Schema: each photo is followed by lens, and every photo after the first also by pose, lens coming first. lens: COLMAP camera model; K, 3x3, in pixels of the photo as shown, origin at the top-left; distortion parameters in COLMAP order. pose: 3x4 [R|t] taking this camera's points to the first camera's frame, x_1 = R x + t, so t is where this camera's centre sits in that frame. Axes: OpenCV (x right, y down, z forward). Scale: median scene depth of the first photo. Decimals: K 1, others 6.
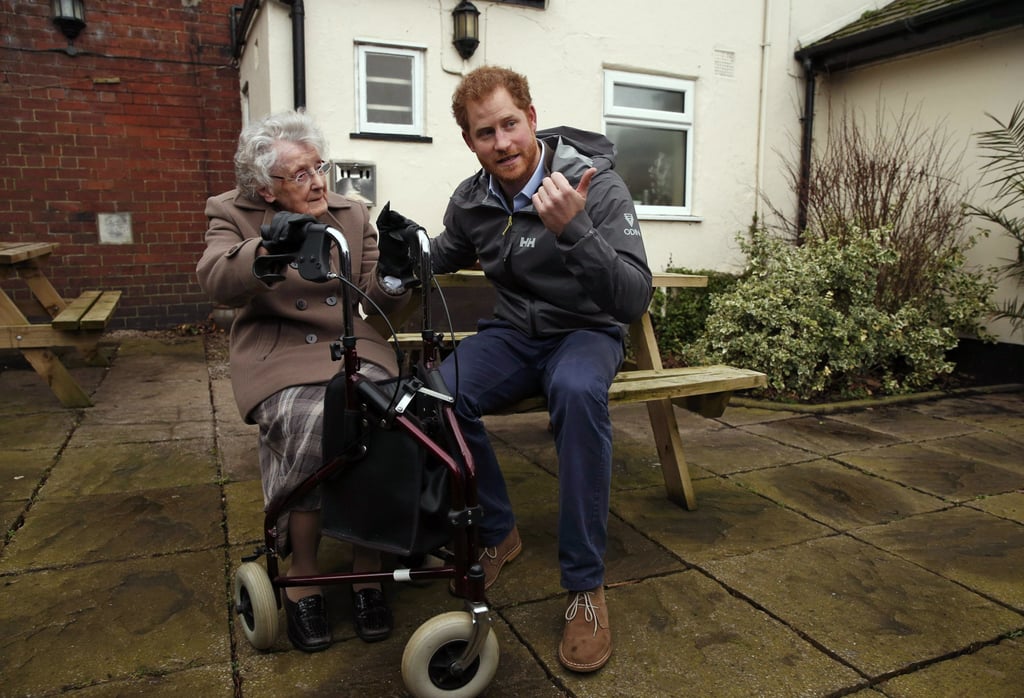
lens RADIAL K [[681.3, 0, 512.0], [0, 681.3, 349.0], [0, 0, 1]] dist [-0.107834, 0.077622]
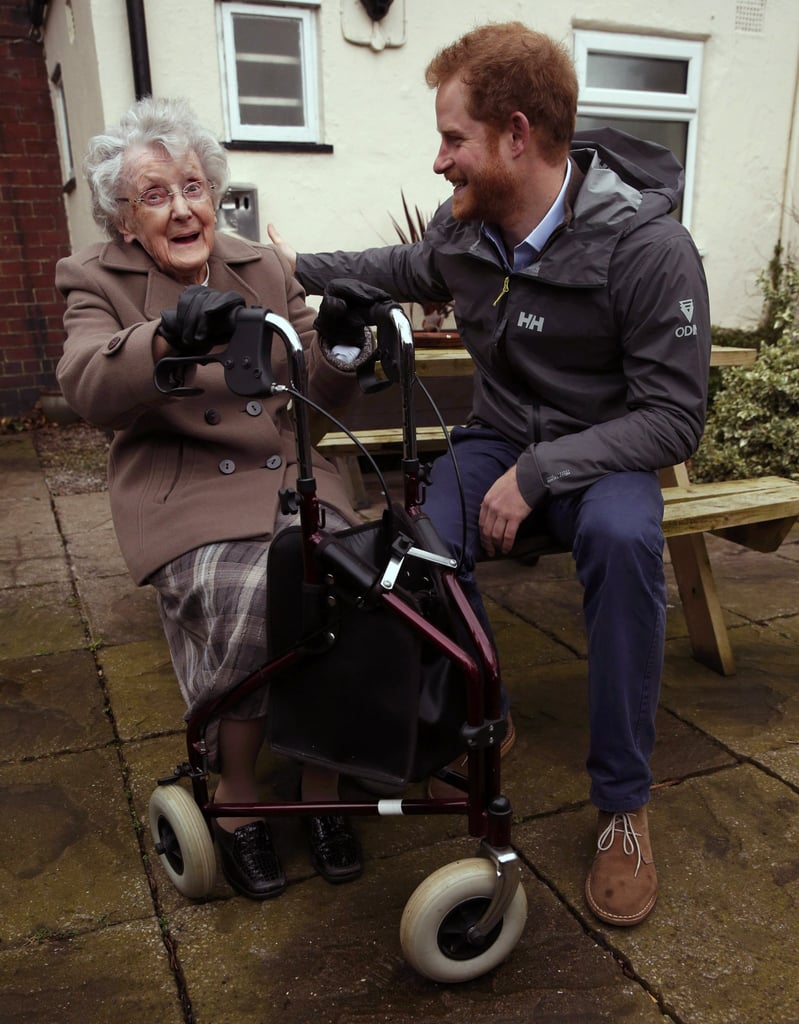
lens RADIAL K [[873.6, 0, 398.3], [0, 873.6, 586.1], [0, 0, 1]] dist [-0.094777, 0.090366]
pose [[0.999450, -0.019222, -0.027010, -0.089274], [0.023749, 0.983595, 0.178822, -0.046164], [0.023130, -0.179365, 0.983511, 0.089029]]
